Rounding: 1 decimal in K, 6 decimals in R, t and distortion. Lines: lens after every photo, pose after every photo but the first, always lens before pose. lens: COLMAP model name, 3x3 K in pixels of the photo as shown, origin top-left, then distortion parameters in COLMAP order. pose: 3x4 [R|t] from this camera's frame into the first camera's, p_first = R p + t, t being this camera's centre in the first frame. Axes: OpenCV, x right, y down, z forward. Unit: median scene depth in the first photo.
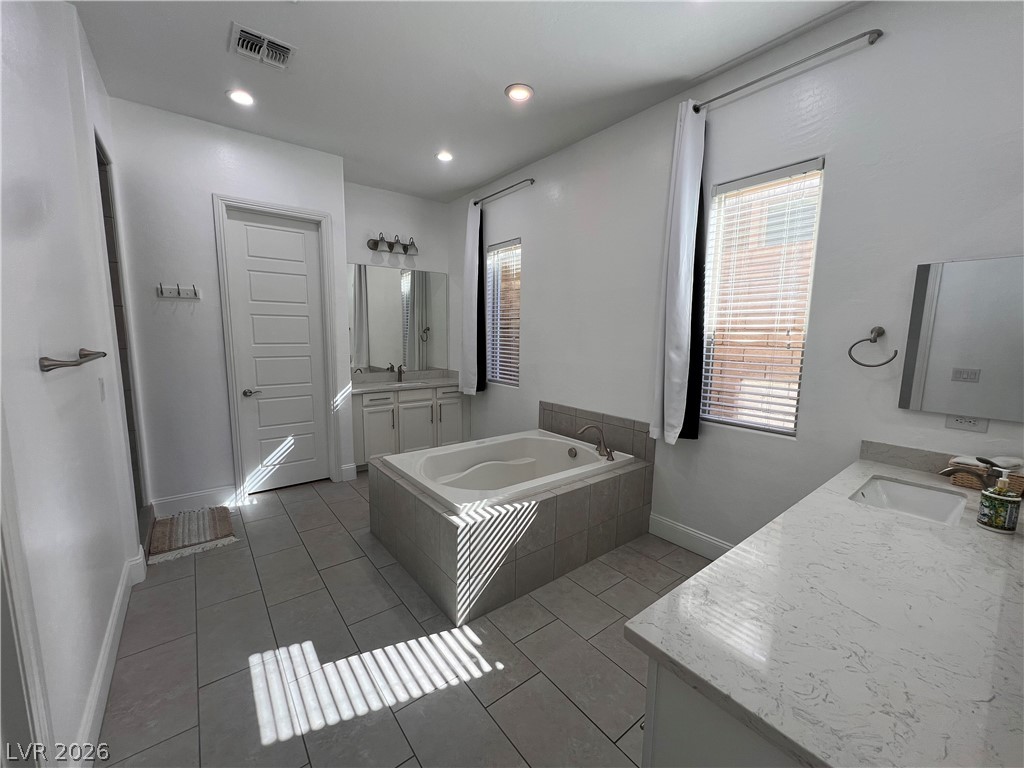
lens RADIAL K [[409.5, 0, 507.1], [0, 409.5, 381.4], [0, 0, 1]] dist [-0.001110, 0.000101]
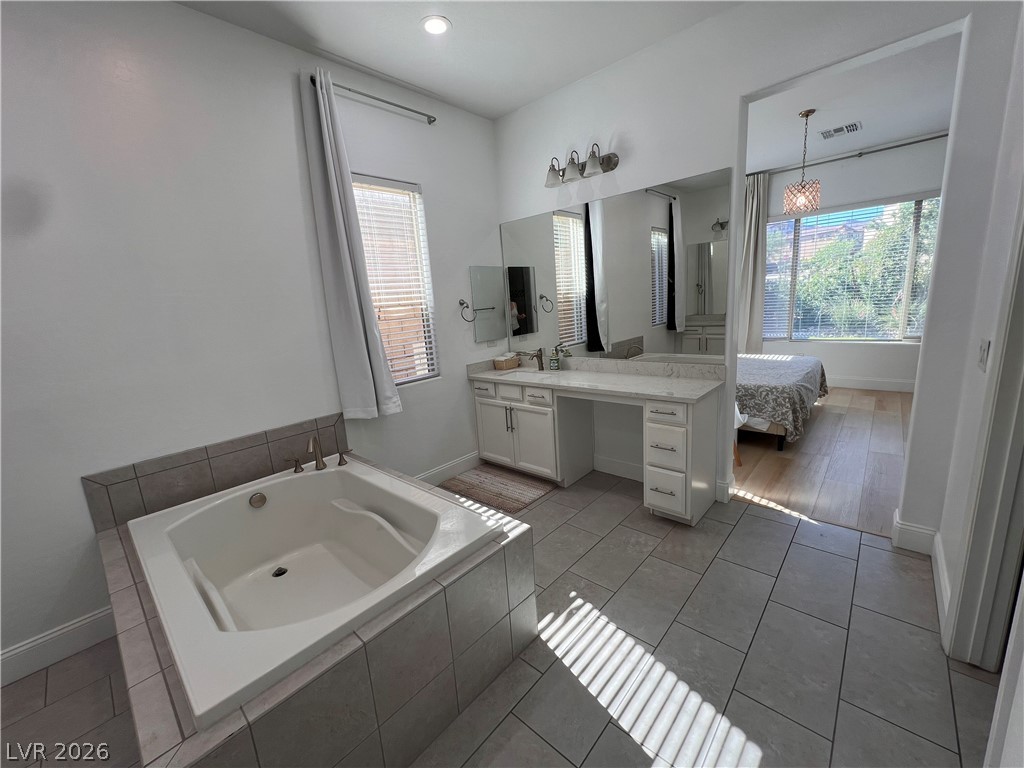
lens RADIAL K [[409.5, 0, 512.0], [0, 409.5, 381.9], [0, 0, 1]] dist [-0.001110, 0.000101]
pose [[-0.169656, -0.192938, 0.966432, -0.950907], [0.189047, 0.956065, 0.224055, -0.154041], [-0.967201, 0.220713, -0.125728, 1.145870]]
